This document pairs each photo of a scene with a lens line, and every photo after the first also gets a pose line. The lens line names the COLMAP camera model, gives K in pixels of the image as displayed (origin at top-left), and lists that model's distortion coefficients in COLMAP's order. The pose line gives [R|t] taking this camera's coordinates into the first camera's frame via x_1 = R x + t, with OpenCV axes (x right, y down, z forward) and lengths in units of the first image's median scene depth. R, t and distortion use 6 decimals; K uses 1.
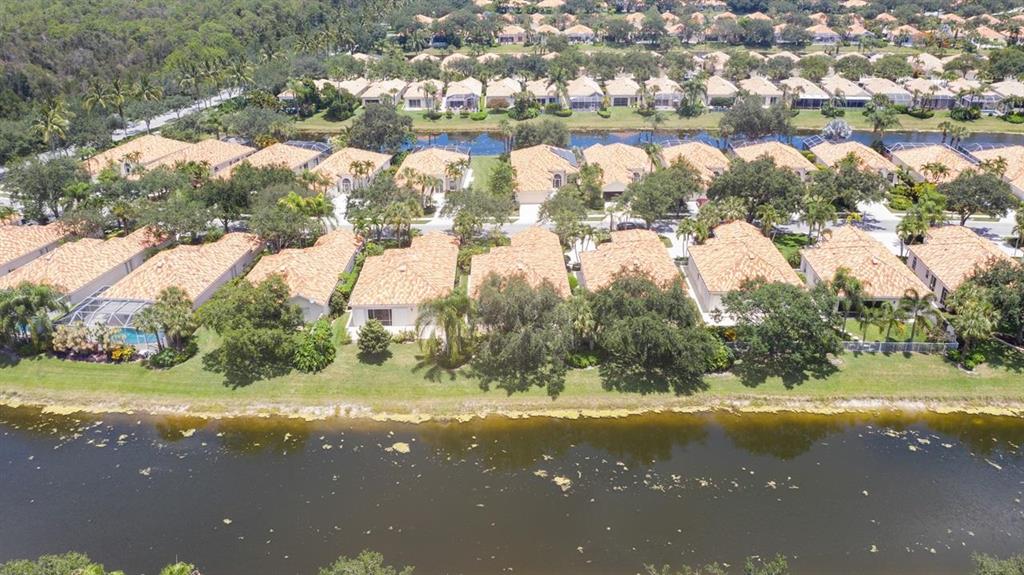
lens RADIAL K [[806.8, 0, 512.0], [0, 806.8, 287.5], [0, 0, 1]] dist [-0.010353, 0.008193]
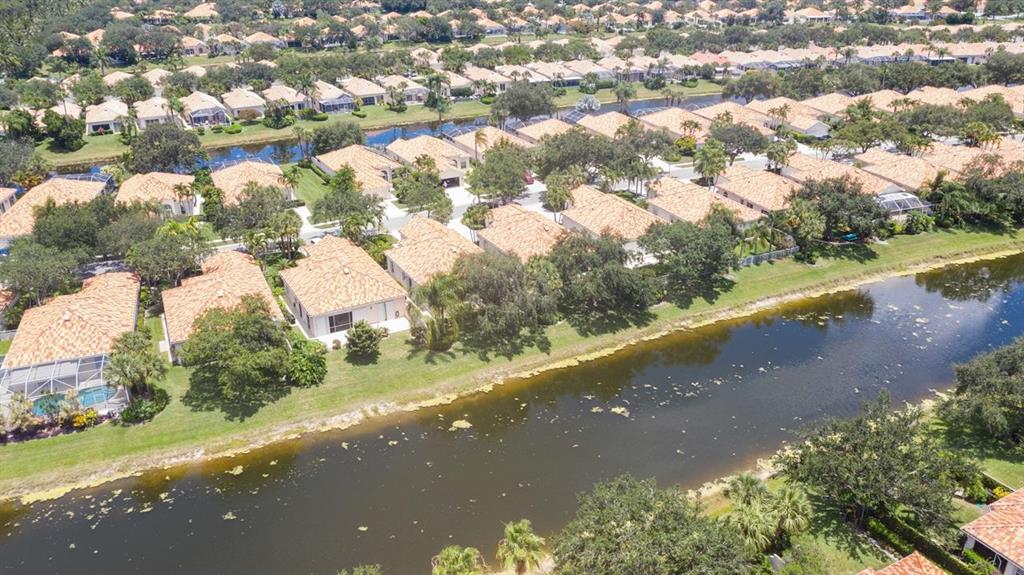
lens RADIAL K [[806.8, 0, 512.0], [0, 806.8, 287.5], [0, 0, 1]] dist [-0.010353, 0.008193]
pose [[0.890354, -0.187487, 0.414872, -0.403907], [0.189752, 0.981165, 0.036177, -0.000796], [-0.413840, 0.046513, 0.909160, 0.010522]]
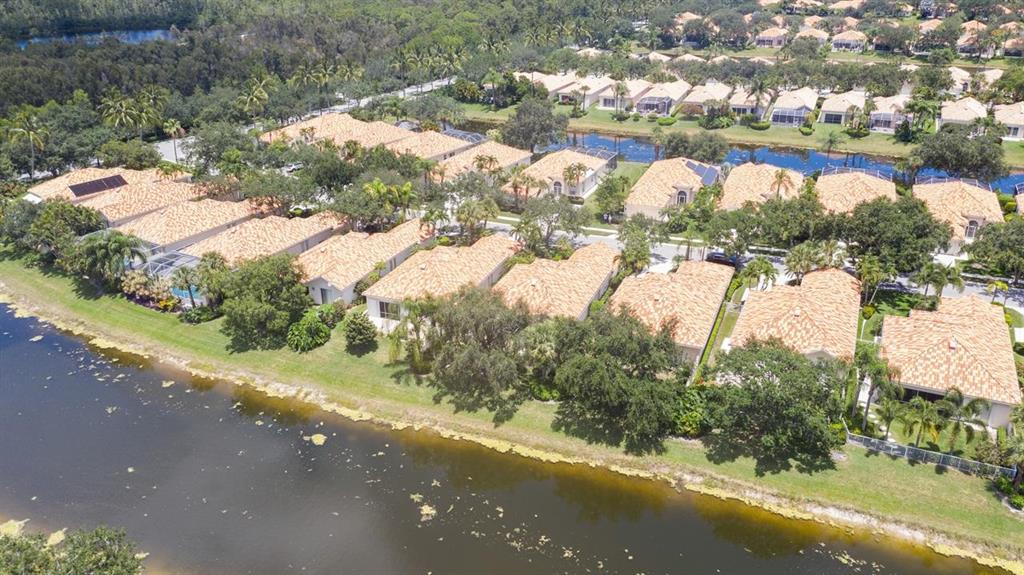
lens RADIAL K [[806.8, 0, 512.0], [0, 806.8, 287.5], [0, 0, 1]] dist [-0.010353, 0.008193]
pose [[0.923596, 0.155906, -0.350235, 0.347526], [-0.153753, 0.987520, 0.034133, -0.052926], [0.351185, 0.022324, 0.936040, 0.115255]]
